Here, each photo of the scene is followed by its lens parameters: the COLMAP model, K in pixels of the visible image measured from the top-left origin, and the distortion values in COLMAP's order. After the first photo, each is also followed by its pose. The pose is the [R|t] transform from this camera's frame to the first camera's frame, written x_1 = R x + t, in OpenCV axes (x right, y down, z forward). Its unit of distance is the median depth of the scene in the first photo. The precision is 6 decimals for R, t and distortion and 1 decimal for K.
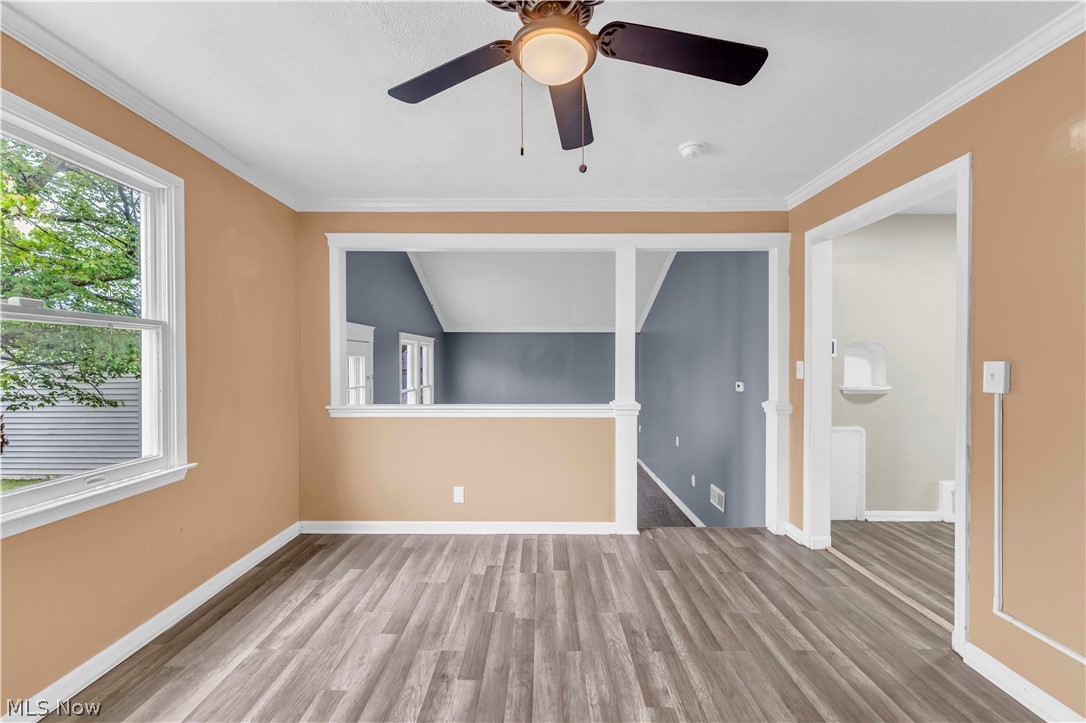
lens RADIAL K [[445.2, 0, 542.2], [0, 445.2, 361.8], [0, 0, 1]] dist [-0.002745, 0.000434]
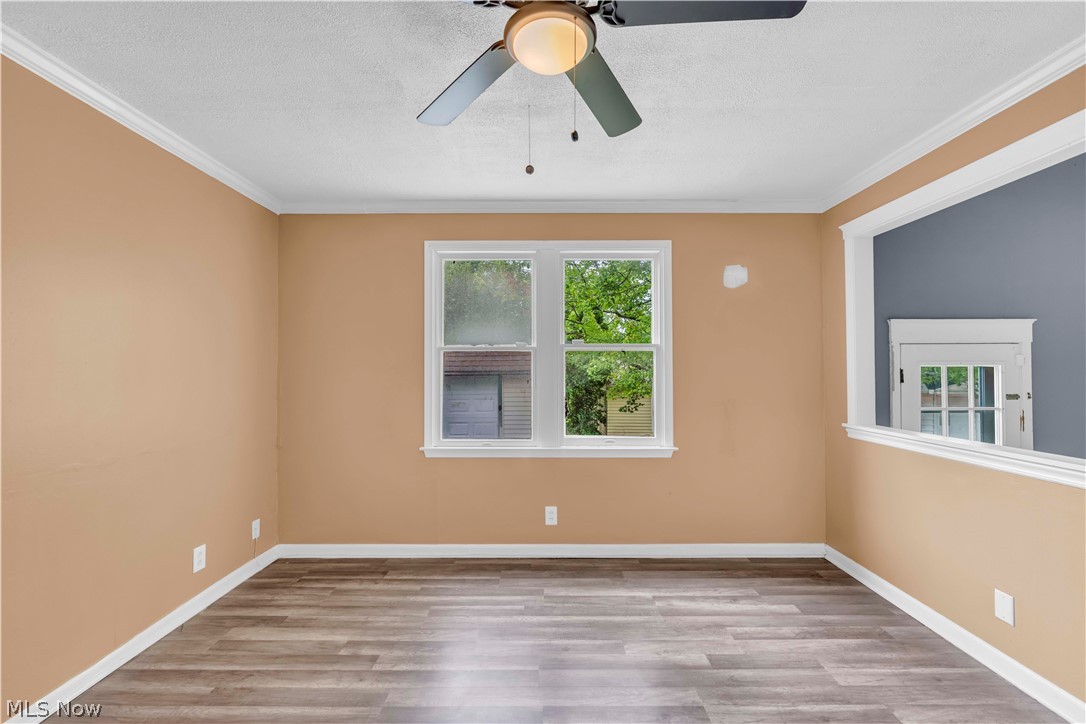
lens RADIAL K [[445.2, 0, 540.3], [0, 445.2, 362.1], [0, 0, 1]] dist [-0.002745, 0.000434]
pose [[-0.001206, -0.017466, -0.999847, 0.532605], [-0.002141, 0.999845, -0.017463, -0.005791], [0.999997, 0.002119, -0.001243, 0.554872]]
